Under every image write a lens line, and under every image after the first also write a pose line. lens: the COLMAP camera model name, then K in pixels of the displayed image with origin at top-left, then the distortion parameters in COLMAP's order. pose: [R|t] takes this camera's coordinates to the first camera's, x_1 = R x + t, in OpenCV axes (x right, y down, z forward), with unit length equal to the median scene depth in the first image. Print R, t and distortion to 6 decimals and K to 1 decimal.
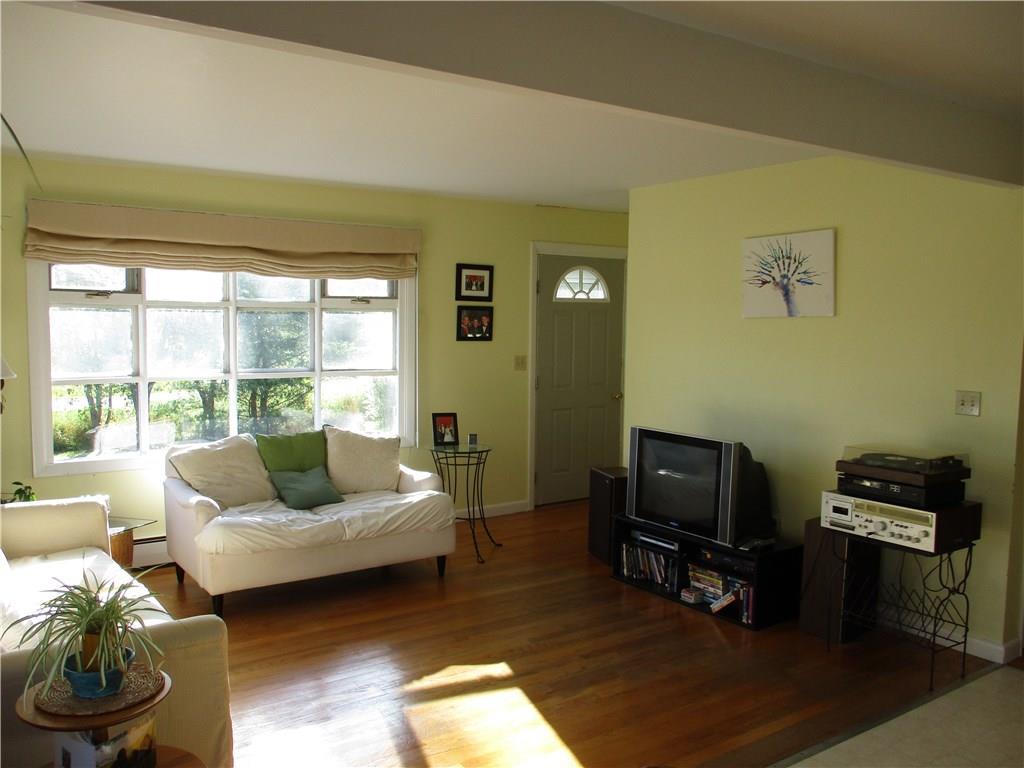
lens RADIAL K [[890.2, 0, 512.0], [0, 890.2, 384.0], [0, 0, 1]] dist [-0.010966, -0.005404]
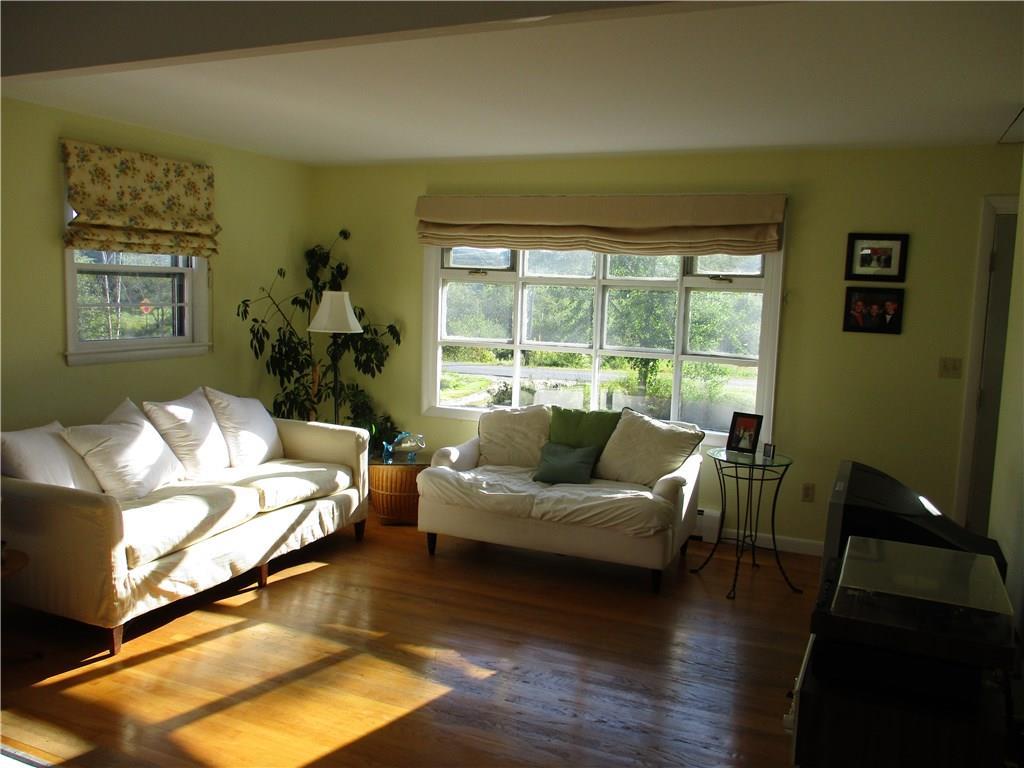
lens RADIAL K [[890.2, 0, 512.0], [0, 890.2, 384.0], [0, 0, 1]] dist [-0.010966, -0.005404]
pose [[0.498422, 0.099623, -0.861192, 0.490247], [-0.093265, 0.993772, 0.060982, -0.023242], [0.861903, 0.049924, 0.504609, 0.360288]]
